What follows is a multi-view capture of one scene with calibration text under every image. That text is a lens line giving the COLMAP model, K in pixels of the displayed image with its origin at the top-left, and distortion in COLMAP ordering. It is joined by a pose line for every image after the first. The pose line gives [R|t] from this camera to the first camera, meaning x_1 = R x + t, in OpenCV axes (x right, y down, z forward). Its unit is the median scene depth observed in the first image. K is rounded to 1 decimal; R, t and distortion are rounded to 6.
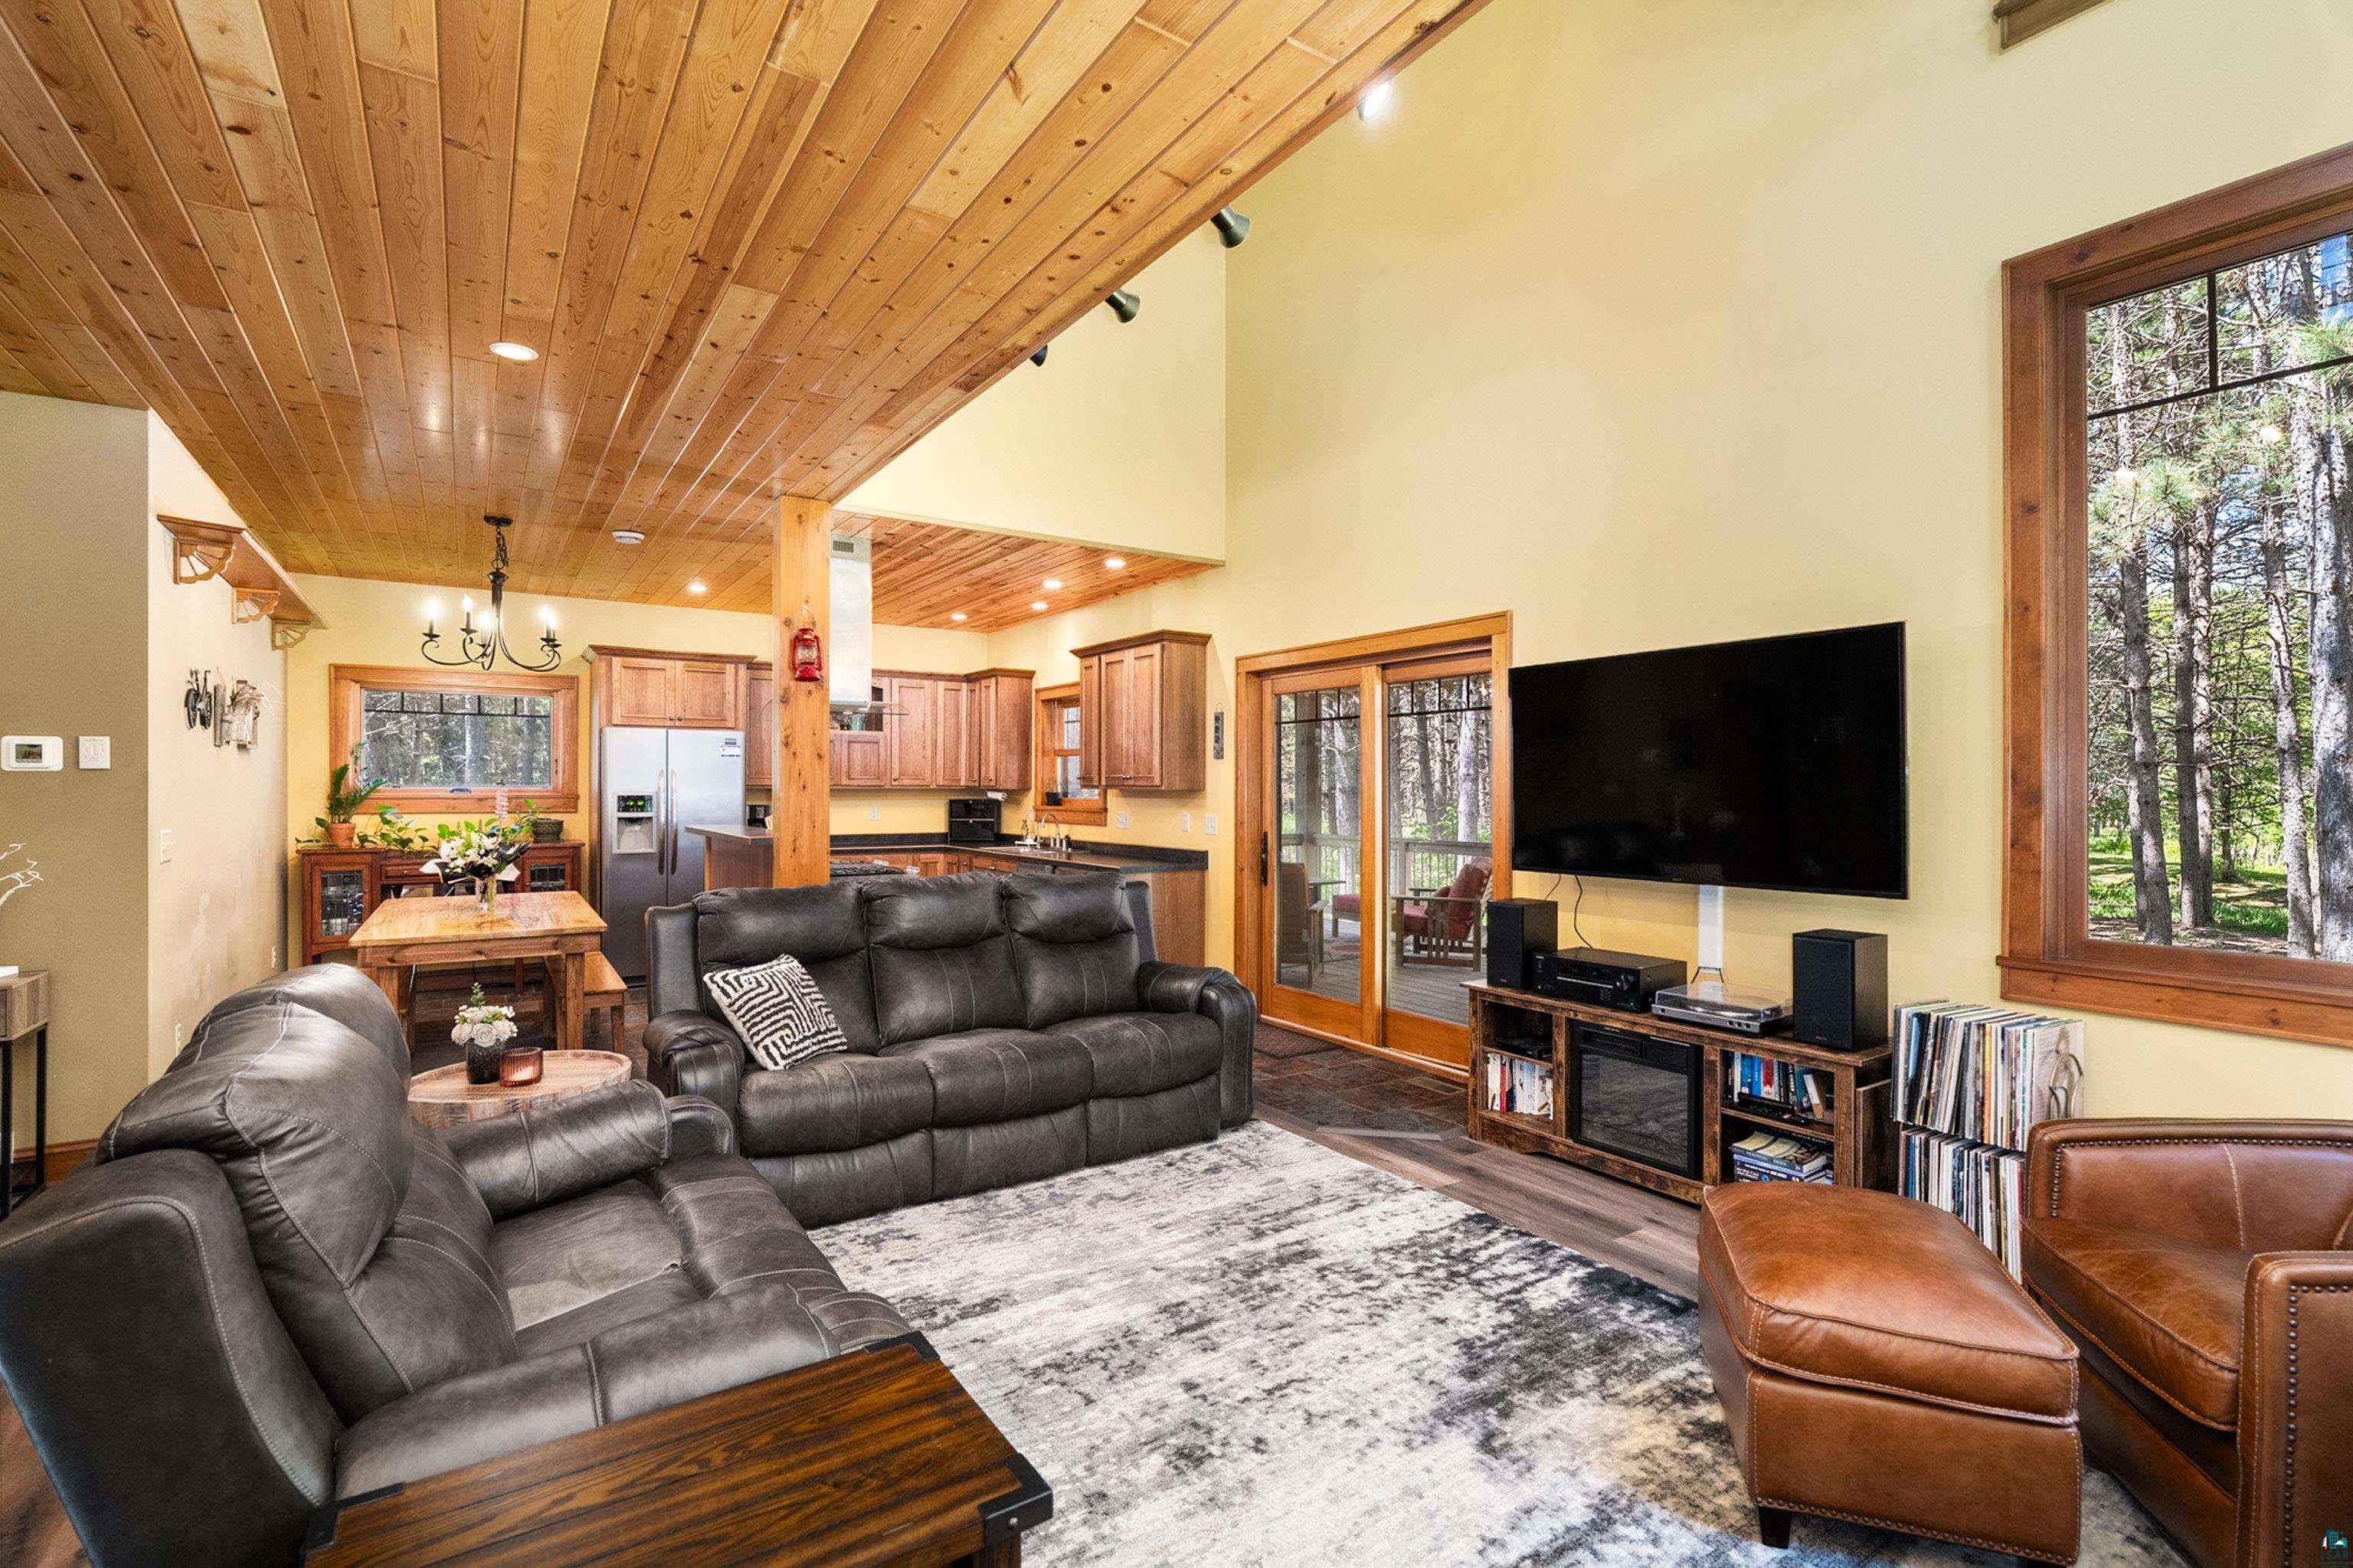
lens RADIAL K [[1065.8, 0, 1177.6], [0, 1065.8, 788.6], [0, 0, 1]] dist [-0.005004, 0.000266]
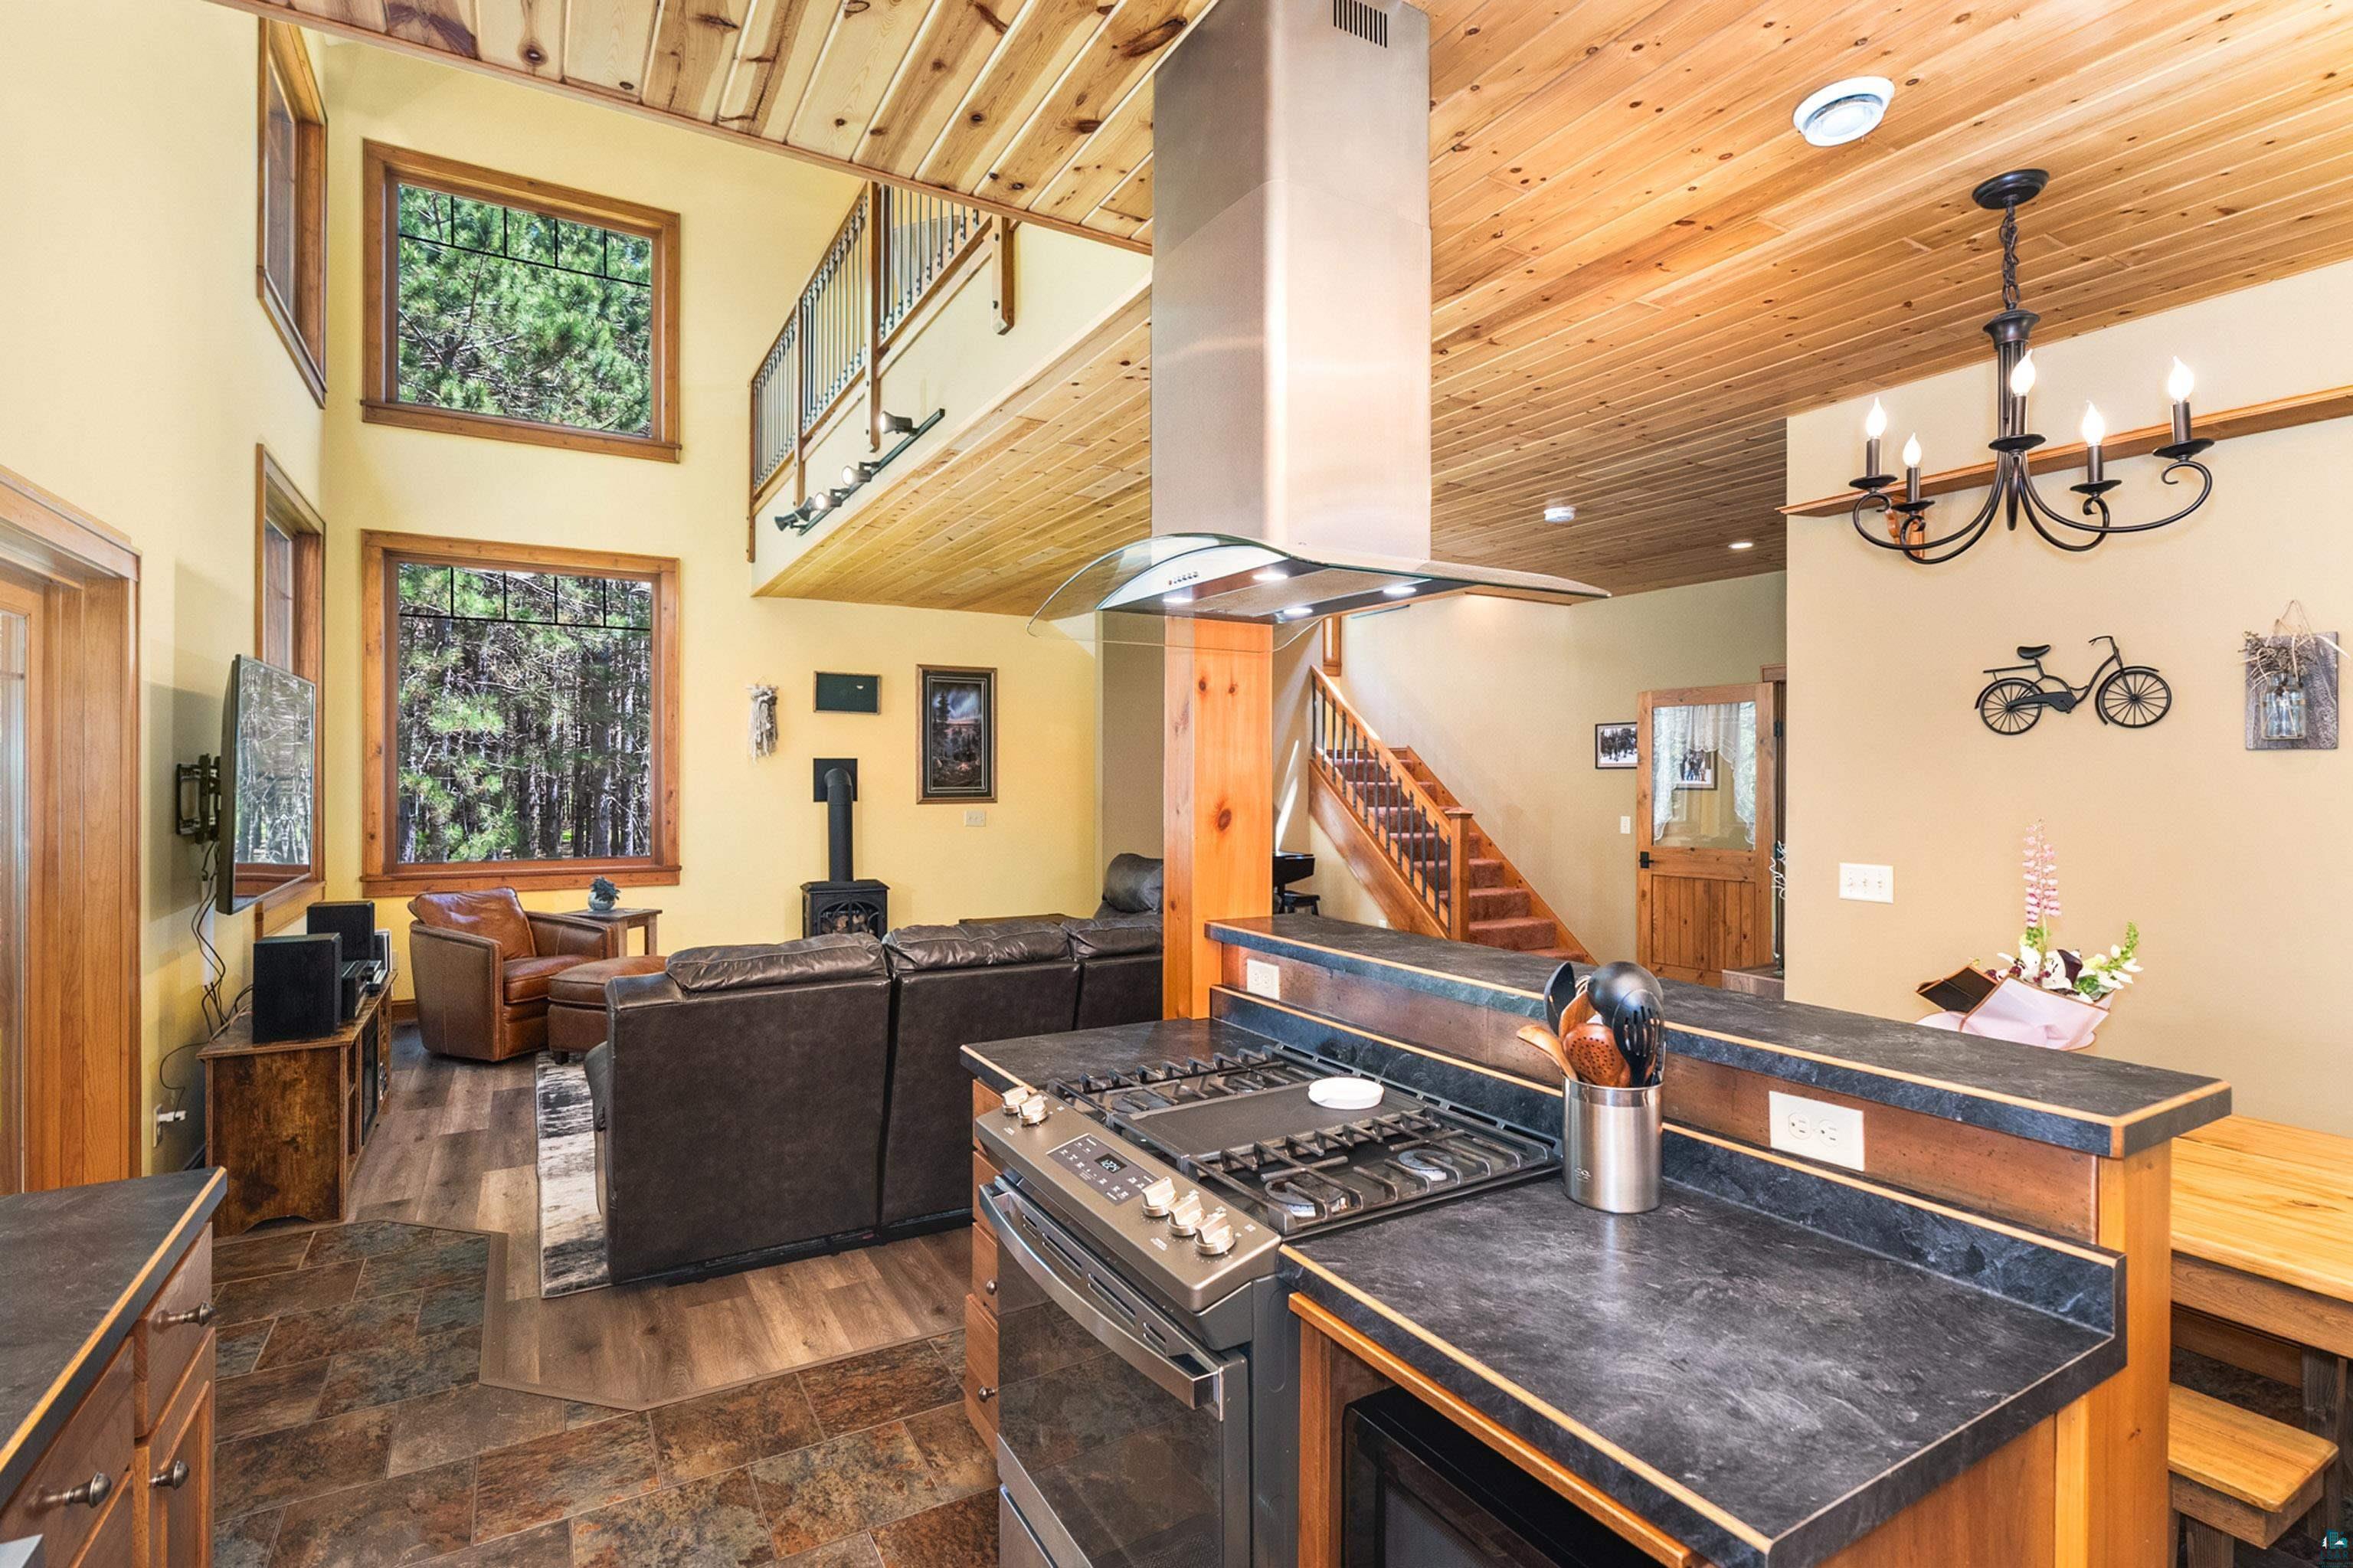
lens RADIAL K [[1100.0, 0, 1179.9], [0, 1100.0, 767.9], [0, 0, 1]] dist [-0.001372, -0.000165]
pose [[-0.998144, -0.003505, 0.060793, -0.374149], [-0.003878, 0.999974, -0.006021, -0.024771], [-0.060771, -0.006245, -0.998132, 1.575894]]
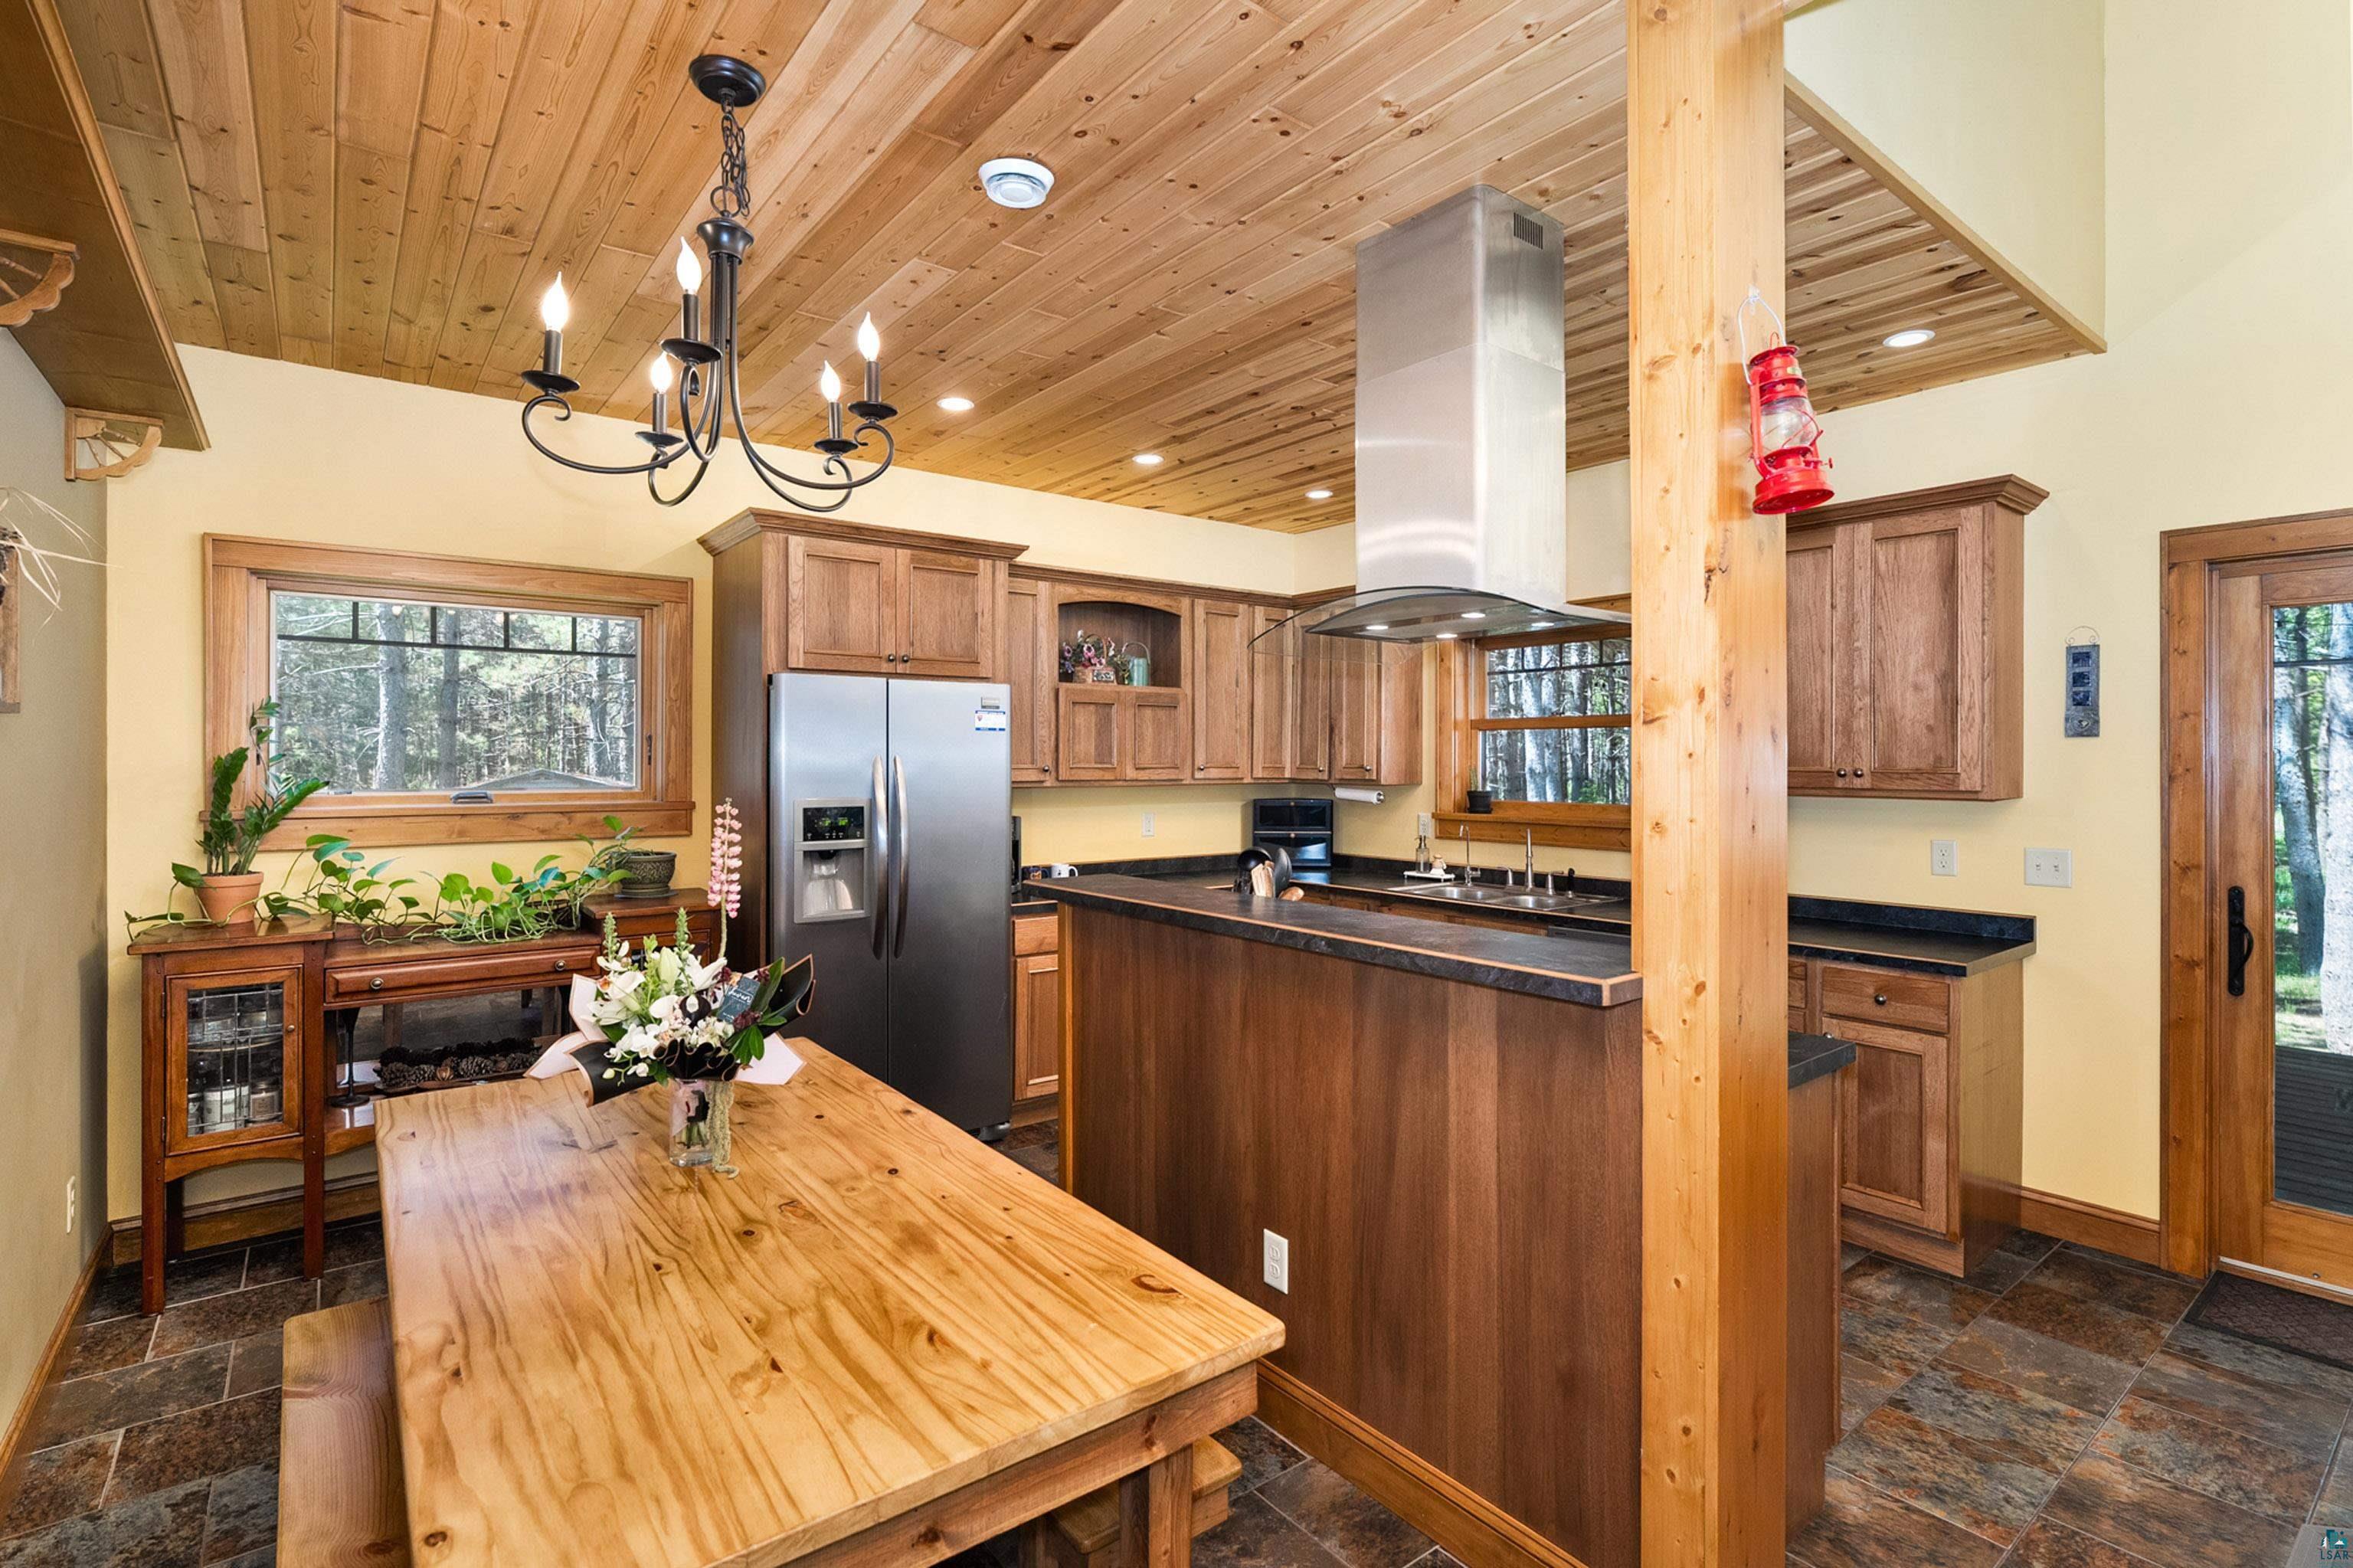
lens RADIAL K [[1106.0, 0, 1176.5], [0, 1106.0, 758.0], [0, 0, 1]] dist [-0.002922, 0.000448]
pose [[0.997494, -0.001572, 0.070738, -0.559795], [0.001724, 0.999996, -0.002087, -0.023283], [-0.070735, 0.002203, 0.997493, 0.669900]]
